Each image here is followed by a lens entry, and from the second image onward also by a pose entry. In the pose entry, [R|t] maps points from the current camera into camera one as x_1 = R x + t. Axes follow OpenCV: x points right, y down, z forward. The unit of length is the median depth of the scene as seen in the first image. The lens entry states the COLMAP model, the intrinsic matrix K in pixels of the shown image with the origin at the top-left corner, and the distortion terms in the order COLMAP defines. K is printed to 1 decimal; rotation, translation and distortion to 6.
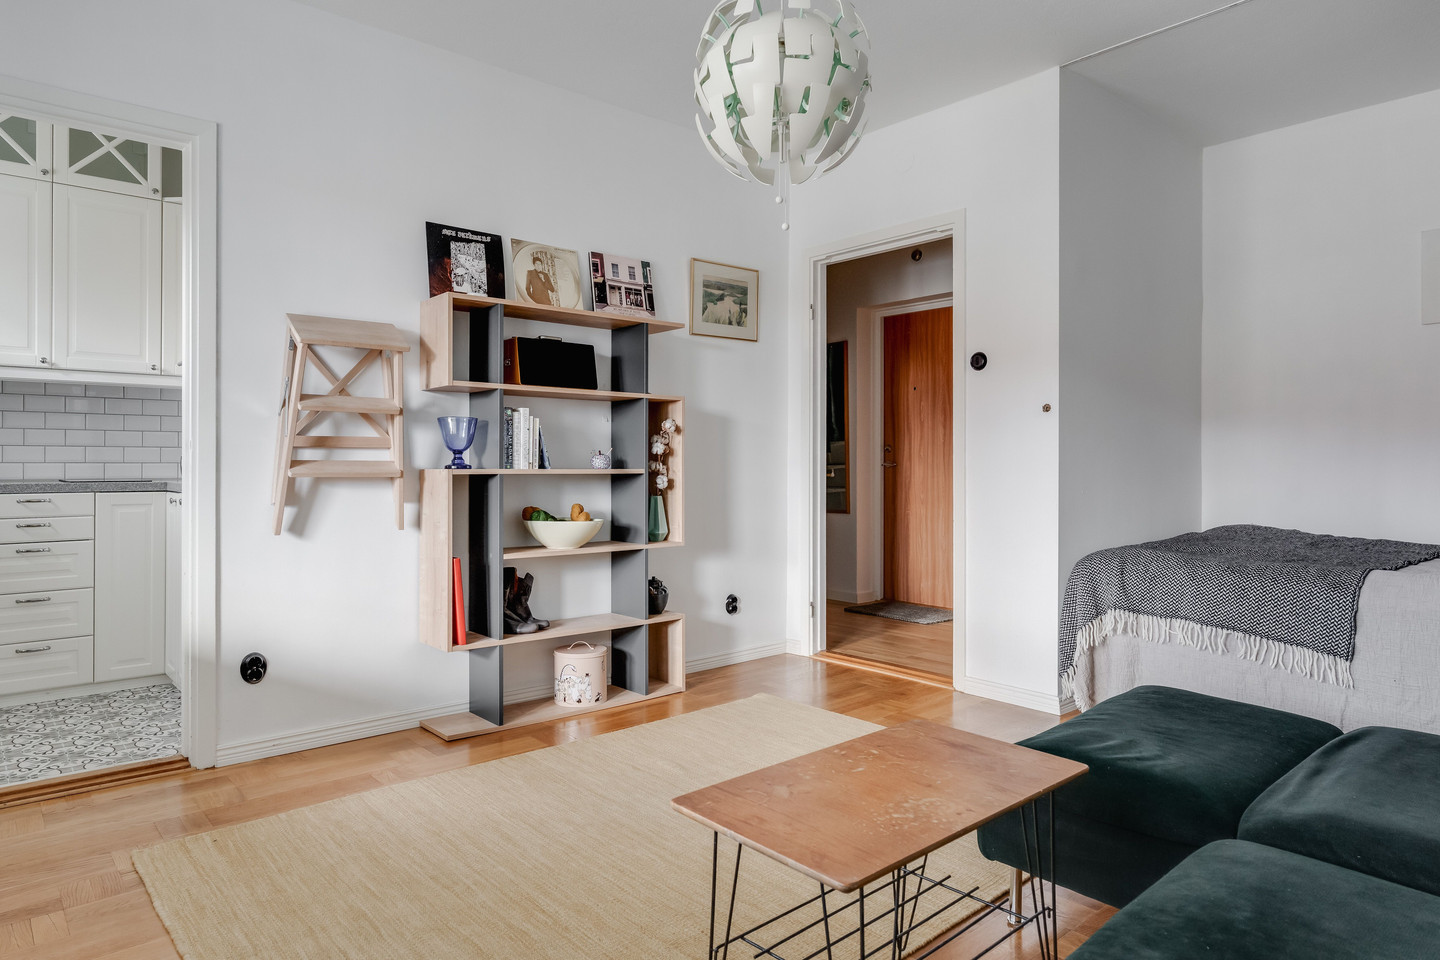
lens RADIAL K [[852.1, 0, 716.8], [0, 852.1, 473.8], [0, 0, 1]] dist [-0.003184, -0.000147]
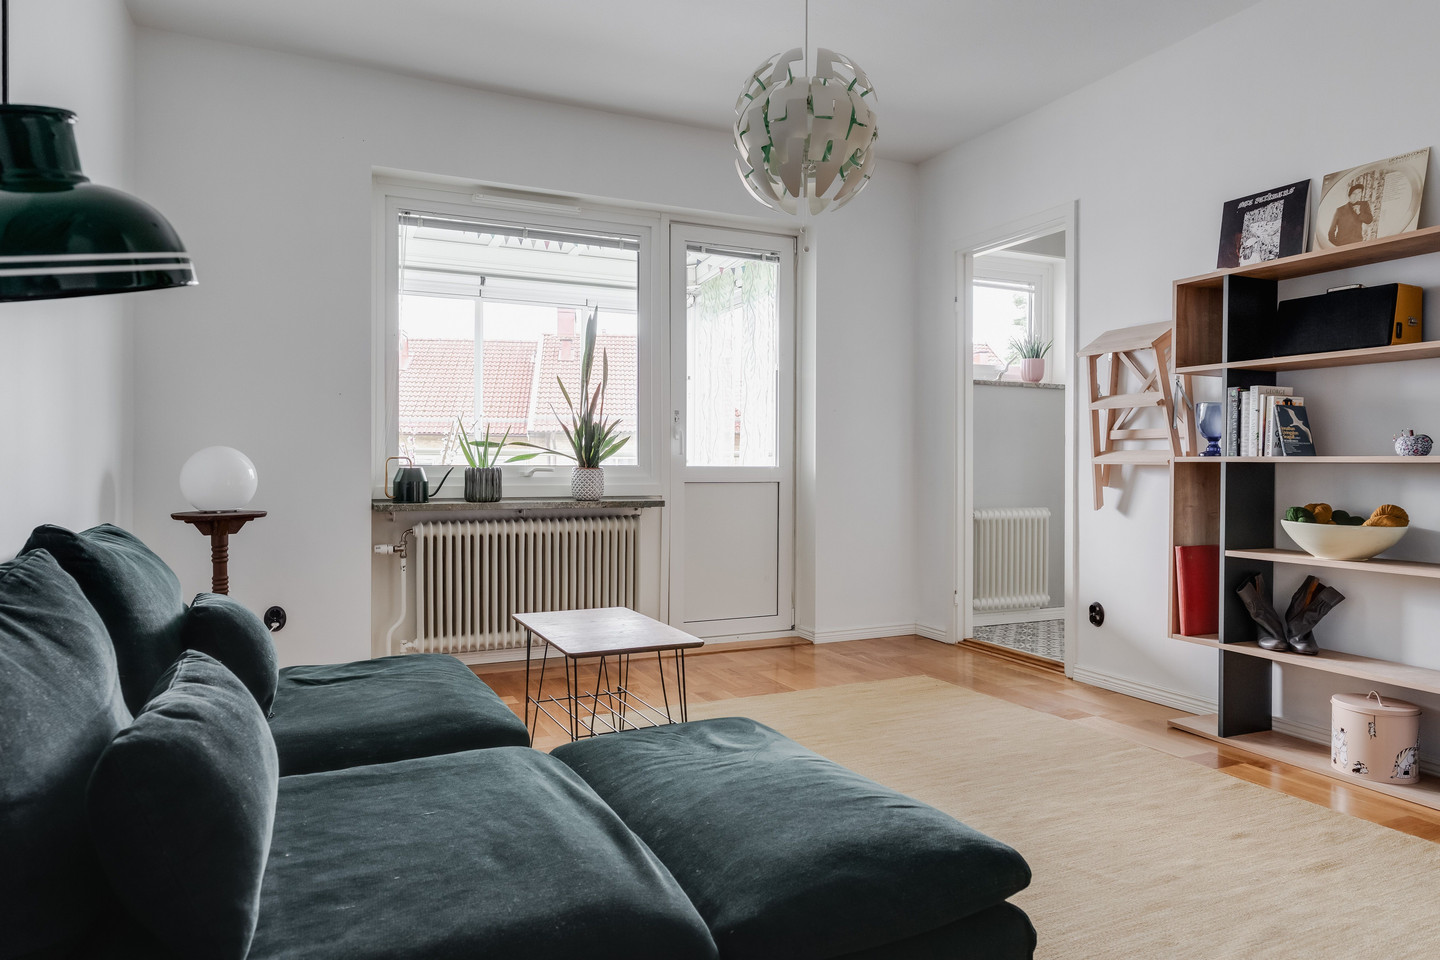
lens RADIAL K [[890.3, 0, 716.6], [0, 890.3, 483.9], [0, 0, 1]] dist [-0.003656, -0.002296]
pose [[-0.270155, 0.020540, -0.962598, 0.783168], [-0.013593, 0.999591, 0.025144, 0.006798], [0.962721, 0.019877, -0.269765, 0.708385]]
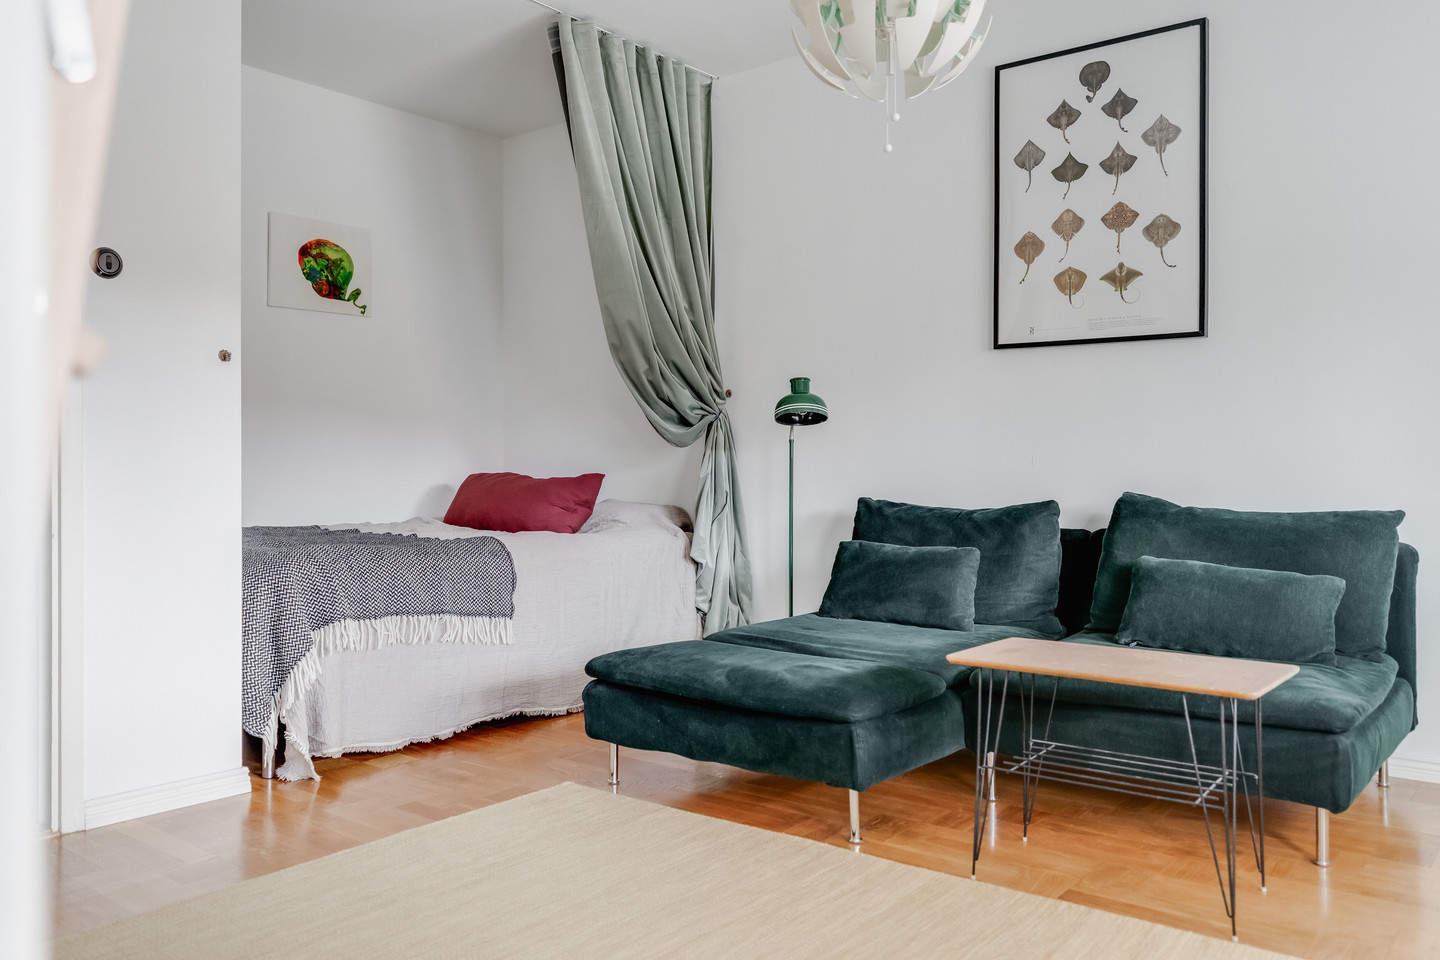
lens RADIAL K [[1096.0, 0, 719.2], [0, 1096.0, 473.4], [0, 0, 1]] dist [-0.006188, 0.001638]
pose [[-0.208290, 0.003583, 0.978060, -0.579478], [0.011468, 0.999933, -0.001221, 0.025098], [-0.978000, 0.010962, -0.208318, 0.805113]]
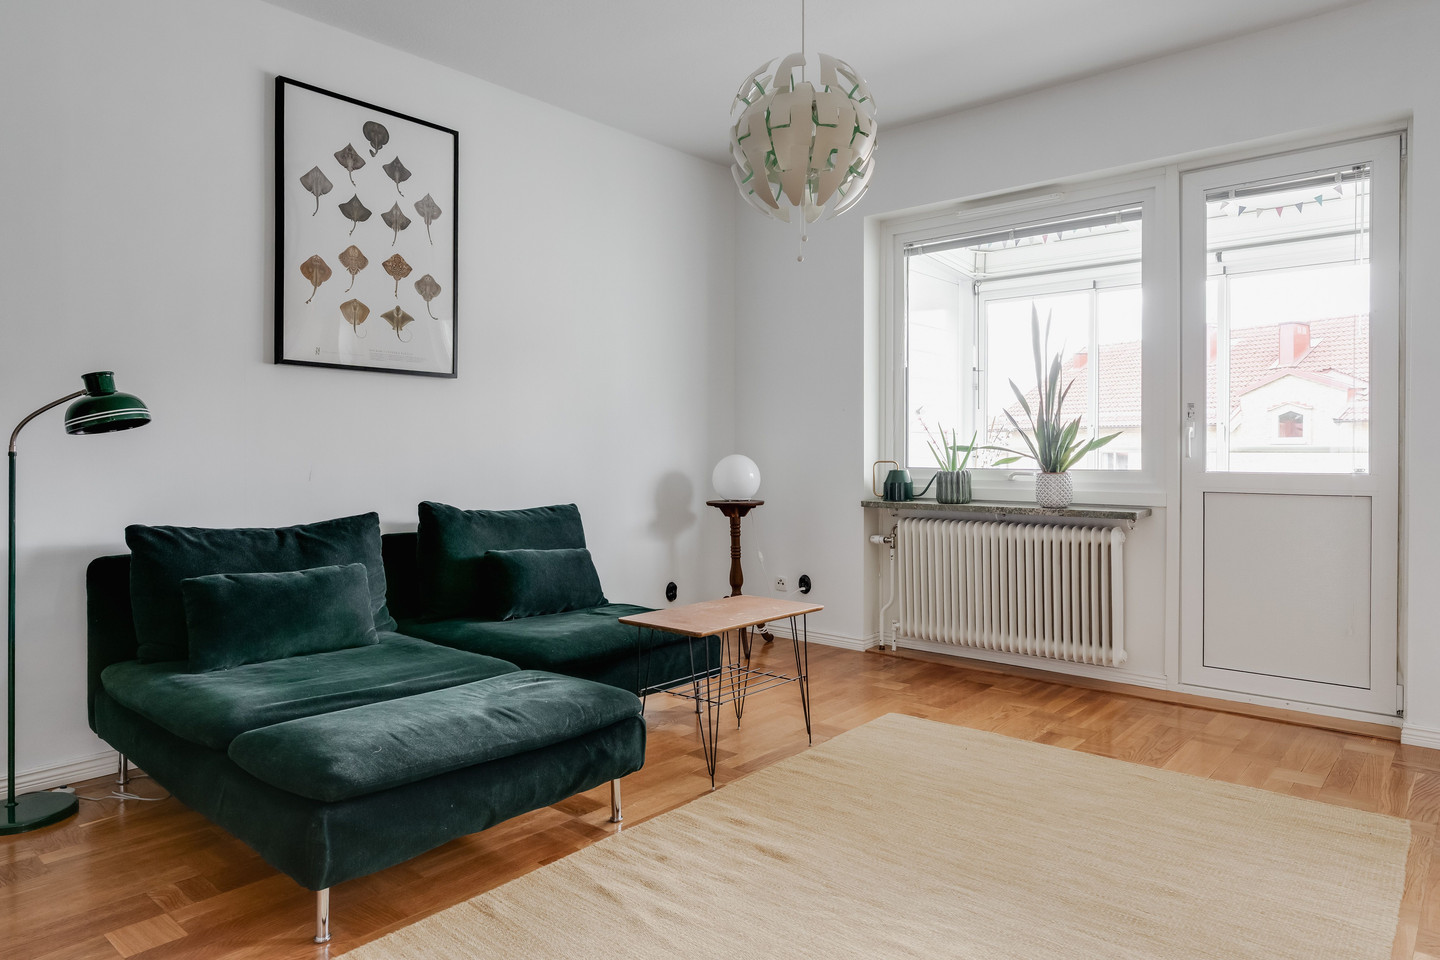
lens RADIAL K [[890.3, 0, 714.1], [0, 890.3, 470.9], [0, 0, 1]] dist [-0.003656, -0.002296]
pose [[-0.988780, 0.007794, -0.149177, 0.228242], [0.002737, 0.999415, 0.034081, -0.025333], [0.149356, 0.033290, -0.988223, 1.295885]]
